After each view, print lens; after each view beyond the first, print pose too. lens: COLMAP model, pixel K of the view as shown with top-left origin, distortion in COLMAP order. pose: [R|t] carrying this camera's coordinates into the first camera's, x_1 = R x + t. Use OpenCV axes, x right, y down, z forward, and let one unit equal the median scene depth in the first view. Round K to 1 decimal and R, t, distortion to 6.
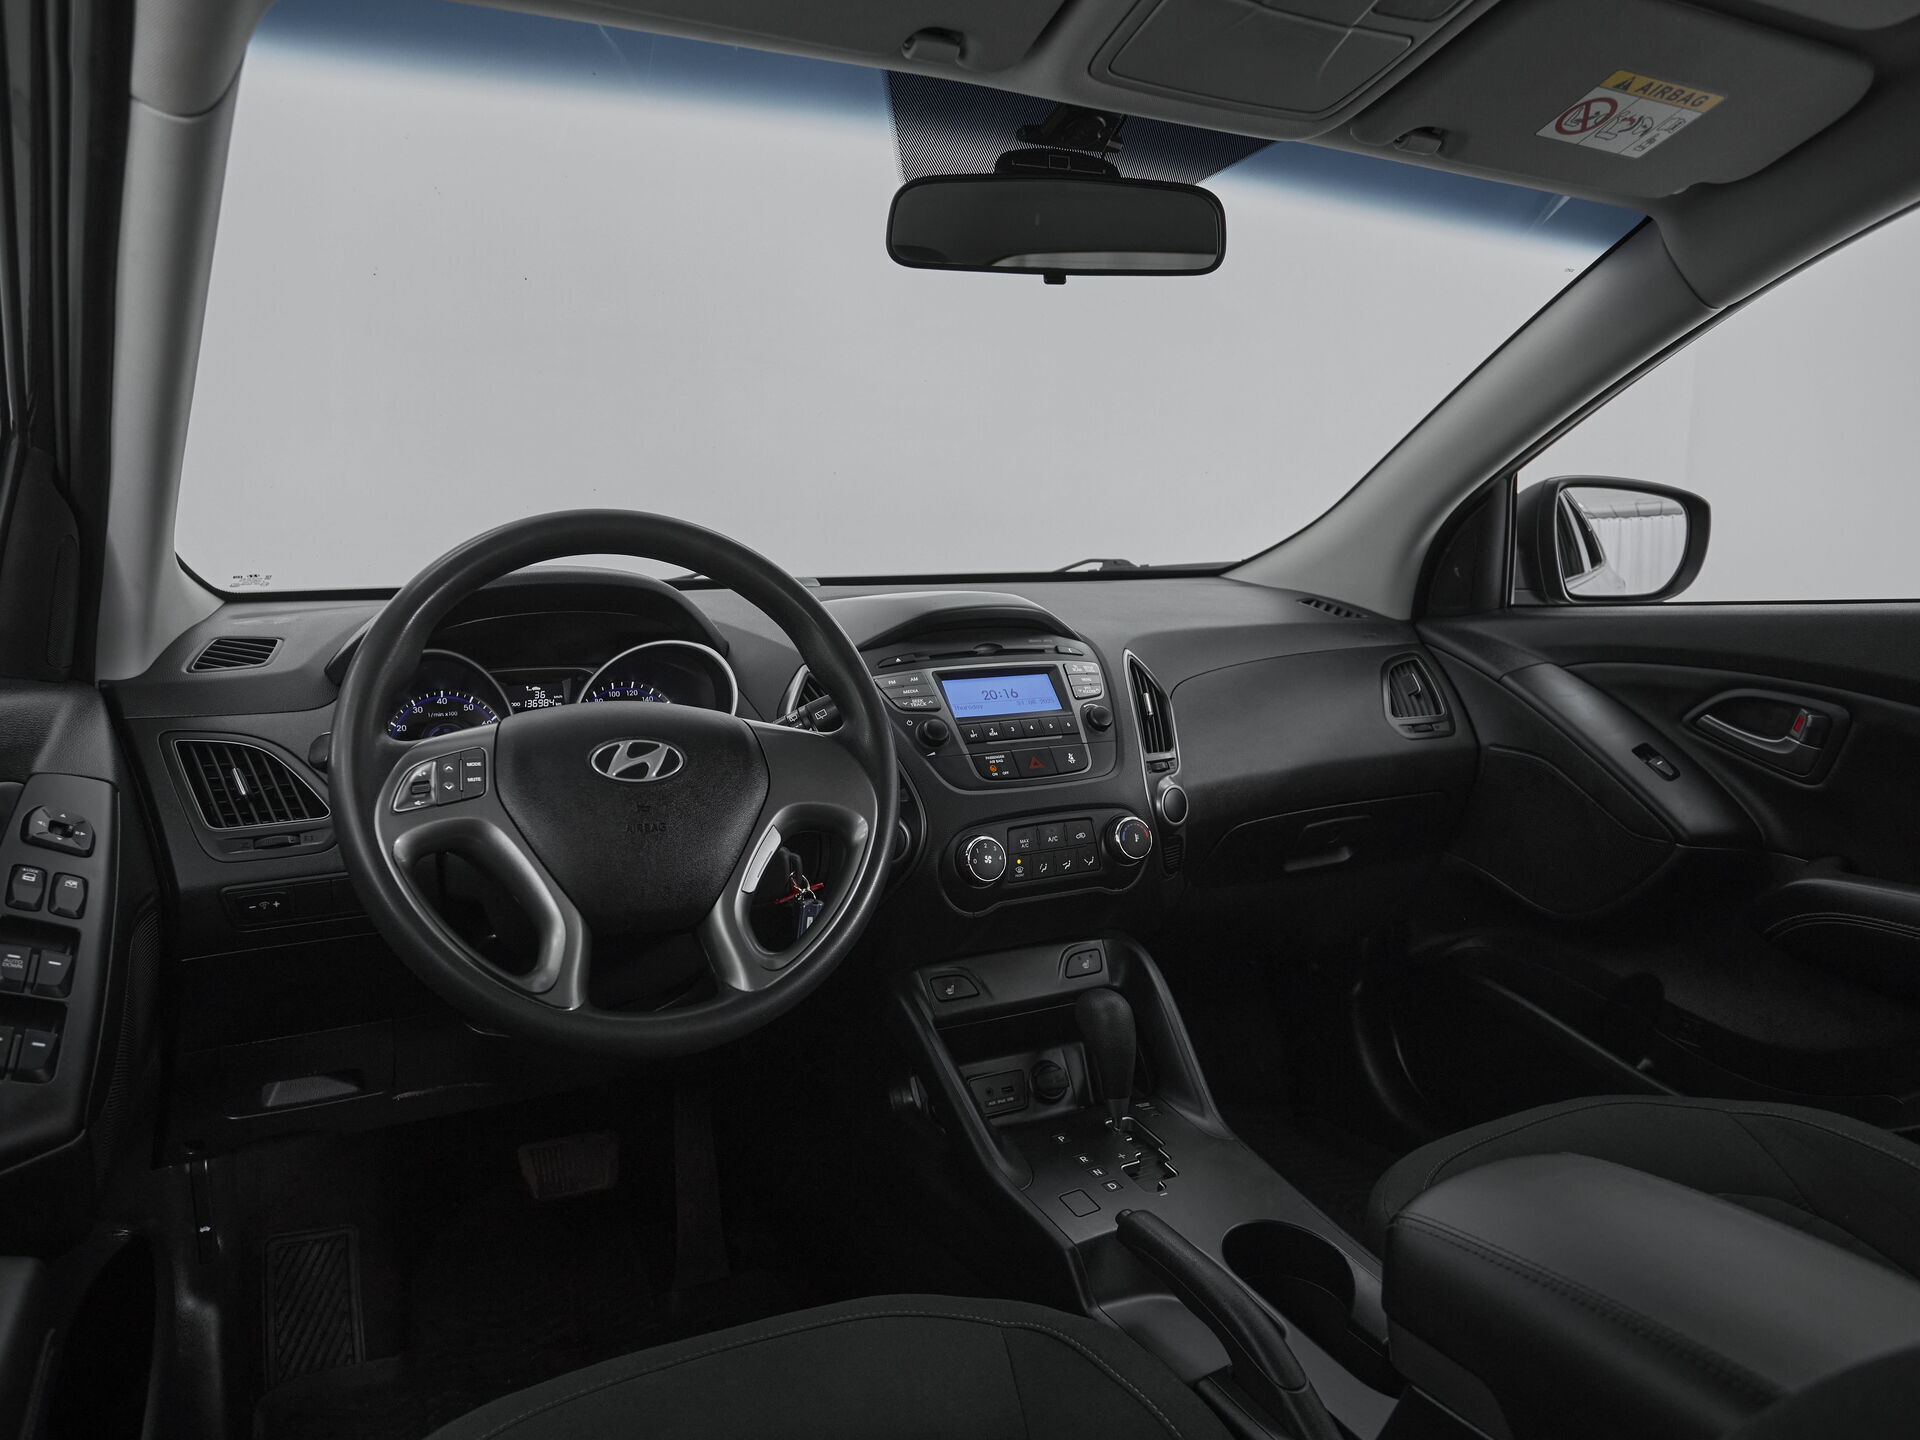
lens RADIAL K [[1132.9, 0, 848.0], [0, 1132.9, 725.2], [0, 0, 1]] dist [-0.073463, 0.038277]
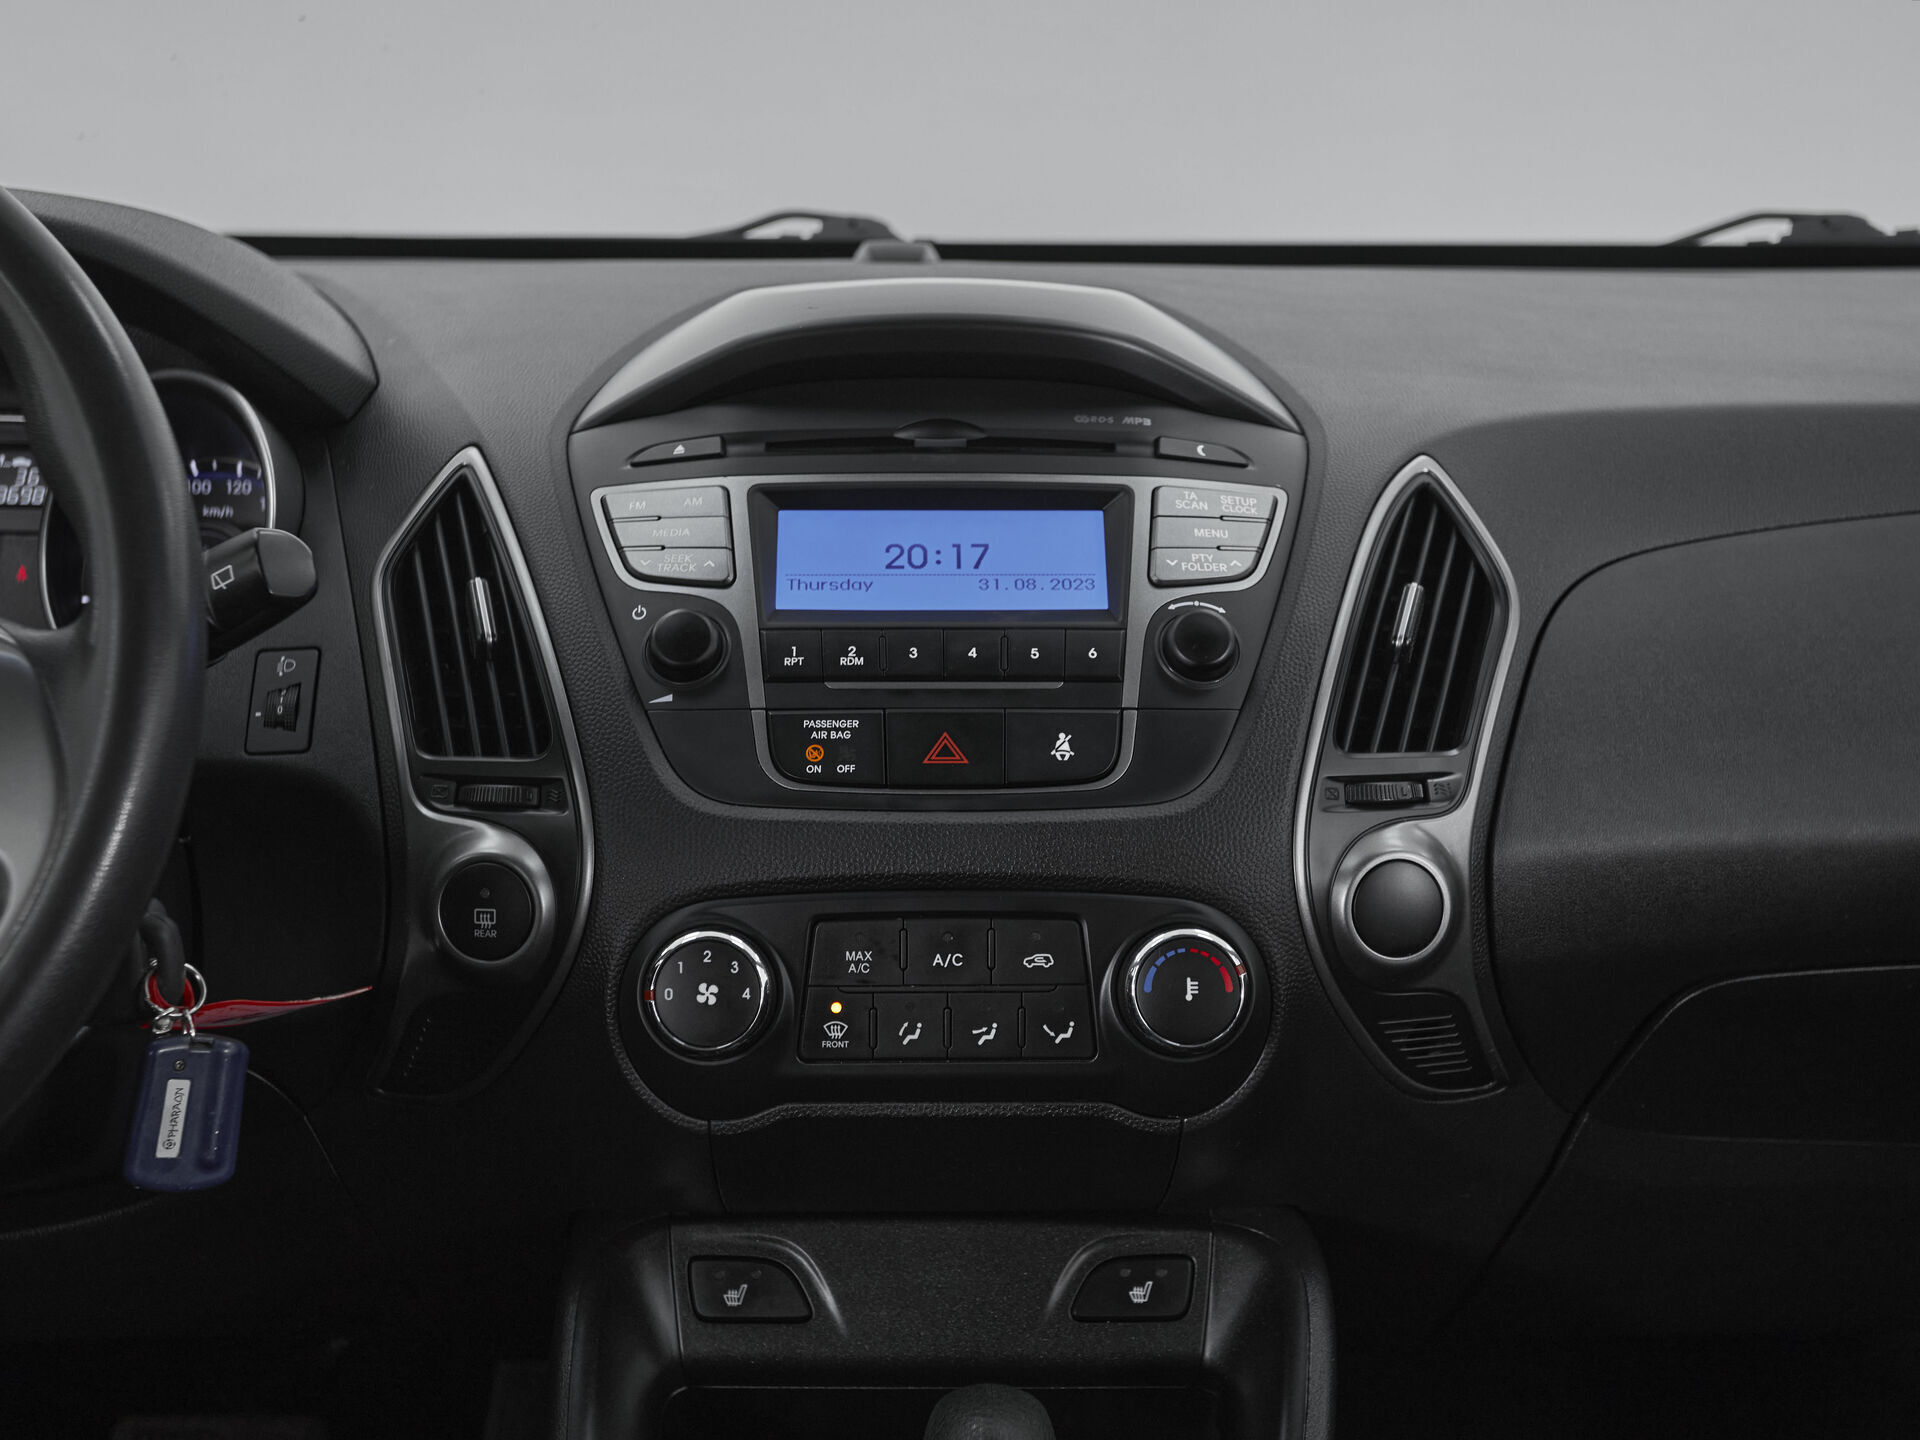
lens RADIAL K [[2181.1, 0, 983.1], [0, 2181.1, 708.0], [0, 0, 1]] dist [0.011788, 0.029548]
pose [[0.928433, 0.102696, -0.357023, 0.412203], [-0.074883, 0.993040, 0.090910, -0.044258], [0.363874, -0.057669, 0.929661, 0.323752]]
